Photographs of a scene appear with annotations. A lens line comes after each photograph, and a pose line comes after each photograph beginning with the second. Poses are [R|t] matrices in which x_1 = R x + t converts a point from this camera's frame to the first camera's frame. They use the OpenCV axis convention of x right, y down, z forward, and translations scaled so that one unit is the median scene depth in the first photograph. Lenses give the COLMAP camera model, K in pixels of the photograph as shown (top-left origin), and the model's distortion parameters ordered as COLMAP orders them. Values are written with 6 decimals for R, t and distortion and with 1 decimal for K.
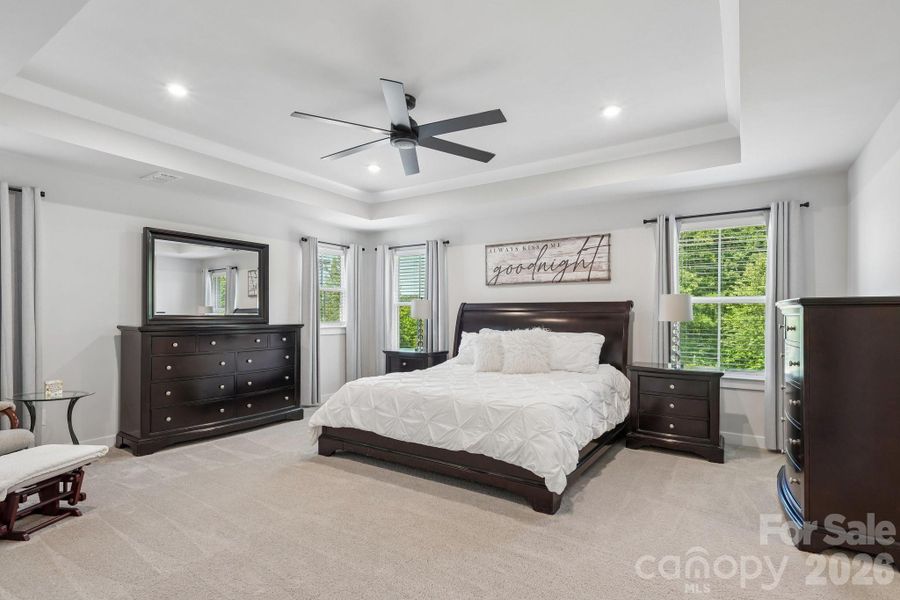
lens RADIAL K [[444.4, 0, 457.6], [0, 444.4, 320.4], [0, 0, 1]] dist [-0.001098, 0.001980]
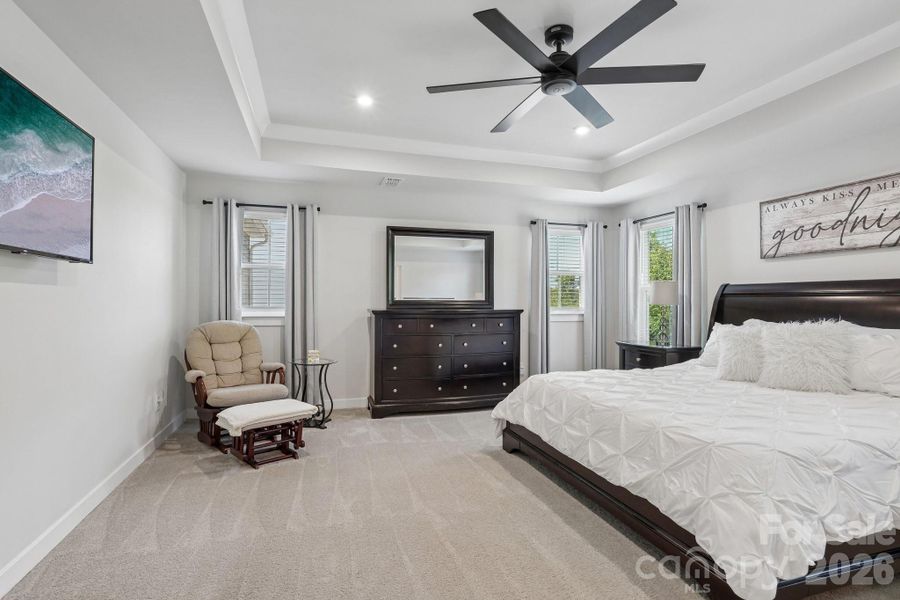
lens RADIAL K [[444.4, 0, 456.6], [0, 444.4, 303.6], [0, 0, 1]] dist [-0.001098, 0.001980]
pose [[0.774288, 0.004089, -0.632820, 0.174042], [-0.008760, 0.999953, -0.004257, 0.000330], [0.632773, 0.008839, 0.774287, 0.180902]]
